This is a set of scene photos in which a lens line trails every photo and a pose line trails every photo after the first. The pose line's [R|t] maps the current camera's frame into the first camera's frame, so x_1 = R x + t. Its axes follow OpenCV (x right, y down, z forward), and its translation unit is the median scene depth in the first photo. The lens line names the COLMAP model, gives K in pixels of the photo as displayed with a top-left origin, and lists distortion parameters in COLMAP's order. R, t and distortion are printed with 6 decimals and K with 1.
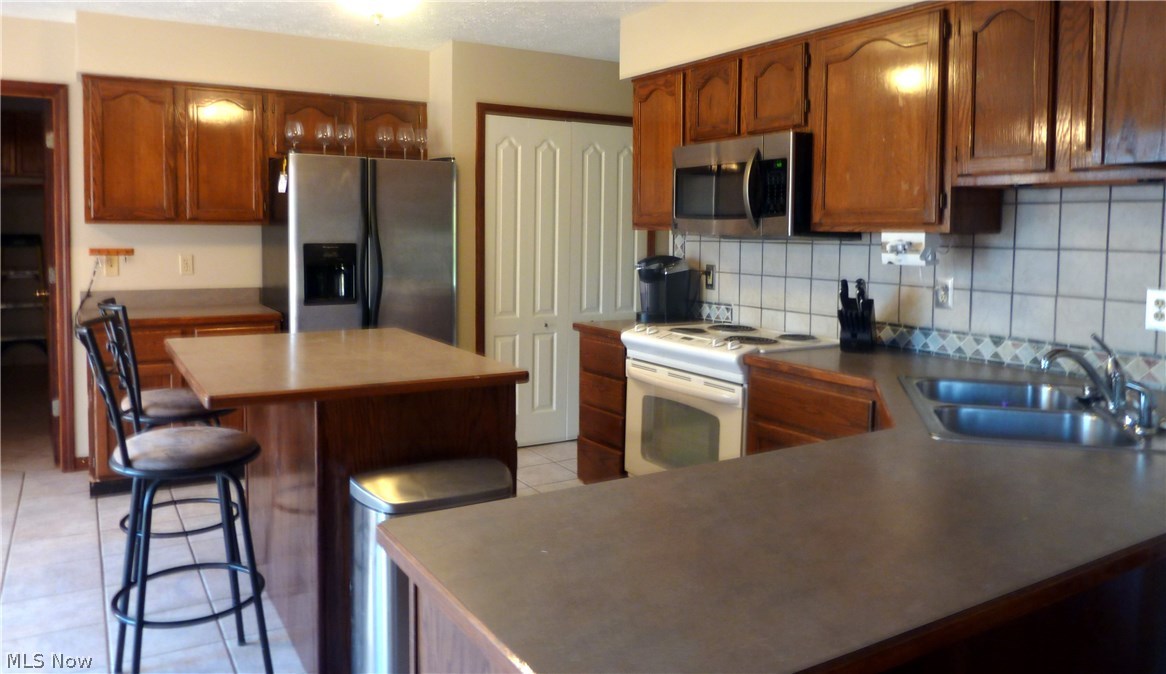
lens RADIAL K [[795.2, 0, 584.2], [0, 795.2, 332.6], [0, 0, 1]] dist [0.003287, 0.000444]
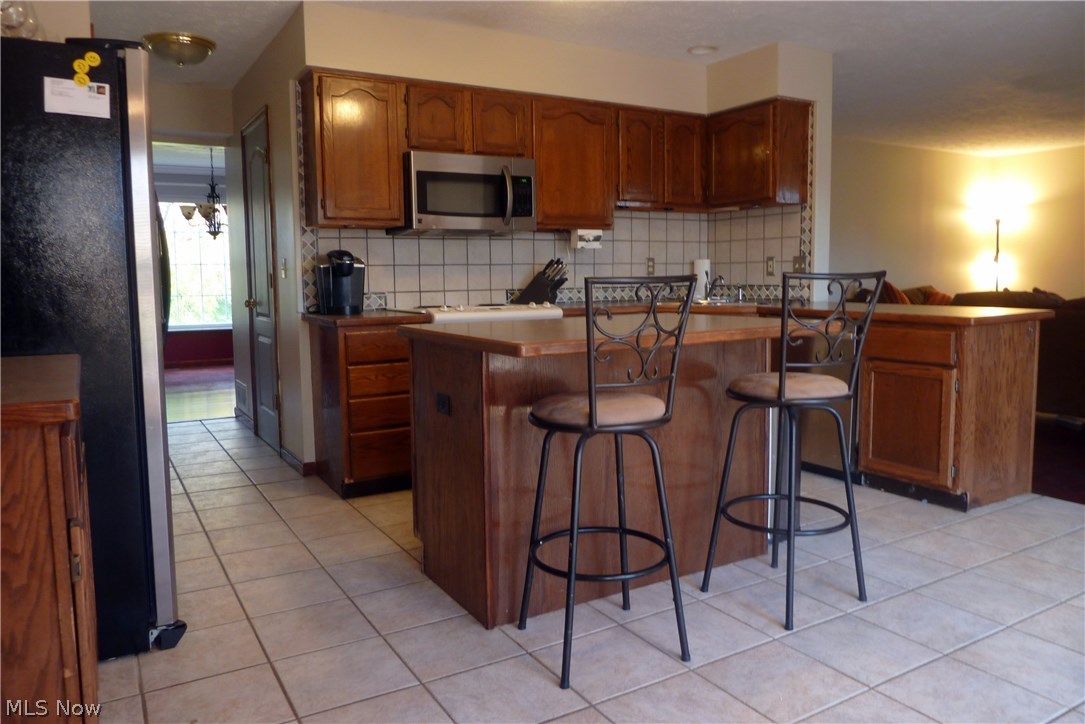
lens RADIAL K [[783.6, 0, 545.7], [0, 783.6, 361.6], [0, 0, 1]] dist [0.010736, 0.000392]
pose [[0.016839, -0.127311, 0.991720, -1.277902], [0.132084, 0.983451, 0.124007, -0.063981], [-0.991096, 0.128902, 0.033376, 1.014739]]
